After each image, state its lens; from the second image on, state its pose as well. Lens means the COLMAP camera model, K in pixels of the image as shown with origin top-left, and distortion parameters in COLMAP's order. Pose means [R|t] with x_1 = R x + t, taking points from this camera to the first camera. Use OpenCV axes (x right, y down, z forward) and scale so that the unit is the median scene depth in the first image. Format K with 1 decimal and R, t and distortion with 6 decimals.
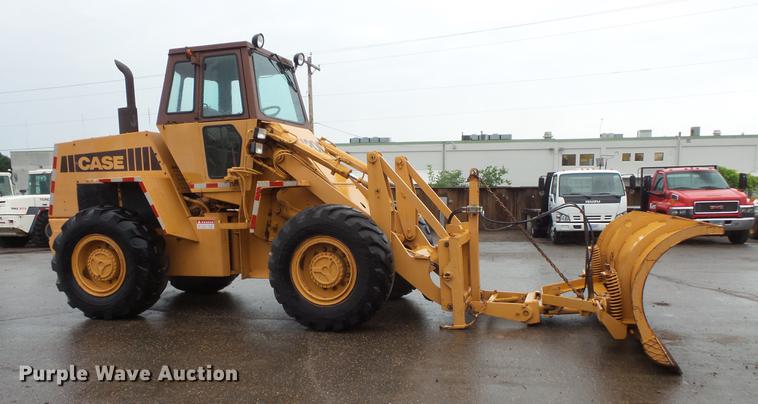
lens RADIAL K [[552.4, 0, 379.0], [0, 552.4, 202.0], [0, 0, 1]] dist [0.002206, 0.001446]
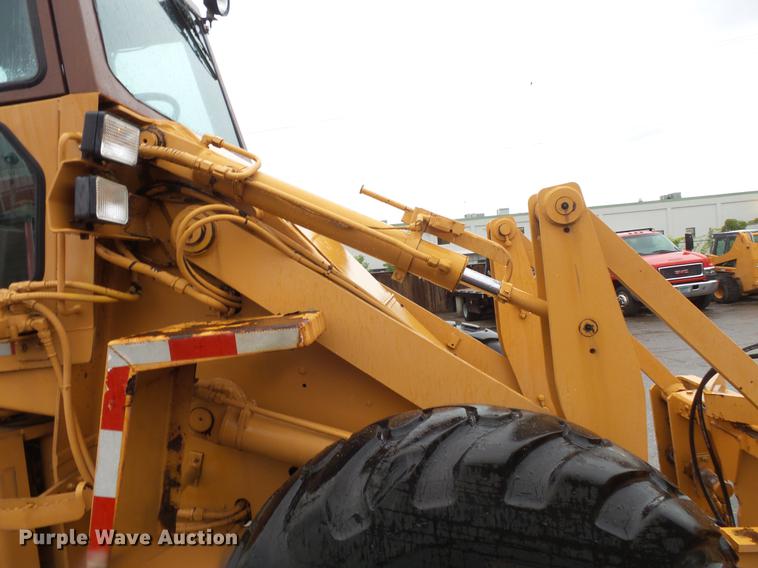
lens RADIAL K [[542.0, 0, 390.5], [0, 542.0, 257.4], [0, 0, 1]] dist [-0.003097, -0.000759]
pose [[0.973485, -0.076039, 0.215745, -0.144511], [0.087835, 0.995090, -0.045609, -0.048011], [-0.211217, 0.063350, 0.975384, 0.713241]]
